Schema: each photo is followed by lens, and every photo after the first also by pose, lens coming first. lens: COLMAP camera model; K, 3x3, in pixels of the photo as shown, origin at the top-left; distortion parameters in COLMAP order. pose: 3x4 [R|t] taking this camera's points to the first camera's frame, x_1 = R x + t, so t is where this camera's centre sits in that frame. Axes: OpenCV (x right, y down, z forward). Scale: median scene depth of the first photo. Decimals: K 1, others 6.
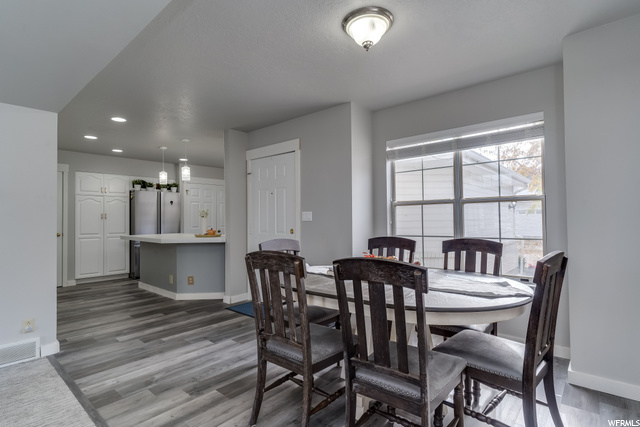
lens RADIAL K [[325.1, 0, 322.0], [0, 325.1, 212.8], [0, 0, 1]] dist [0.001311, 0.002308]
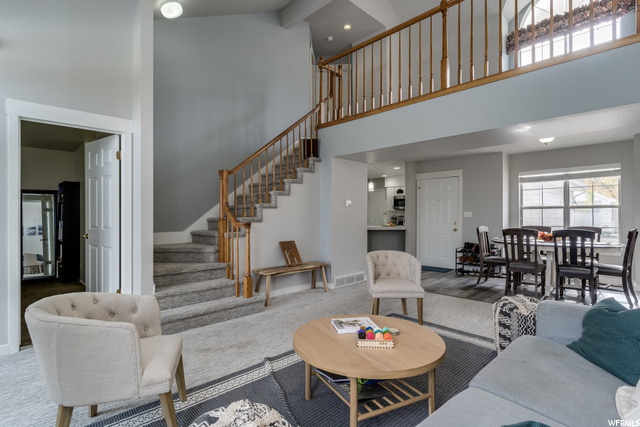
lens RADIAL K [[325.1, 0, 316.3], [0, 325.1, 212.6], [0, 0, 1]] dist [0.001311, 0.002308]
pose [[0.998204, 0.007488, -0.059433, -0.632720], [-0.006910, 0.999927, 0.009917, -0.010045], [0.059503, -0.009488, 0.998183, -0.659971]]
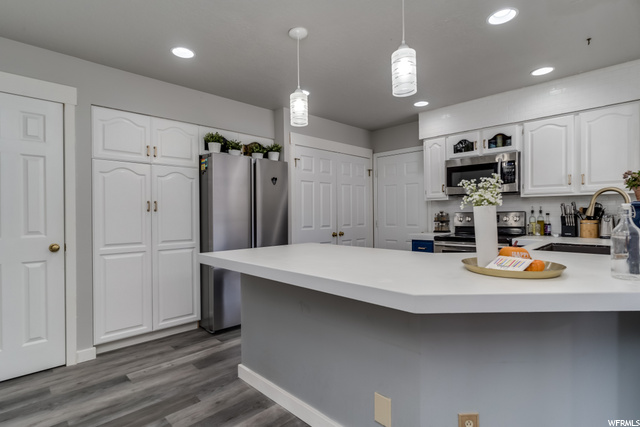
lens RADIAL K [[325.1, 0, 320.5], [0, 325.1, 211.0], [0, 0, 1]] dist [0.001311, 0.002308]
pose [[0.996806, -0.001330, -0.079850, -0.493966], [0.002184, 0.999941, 0.010616, 0.016541], [0.079831, -0.010756, 0.996750, 0.697492]]
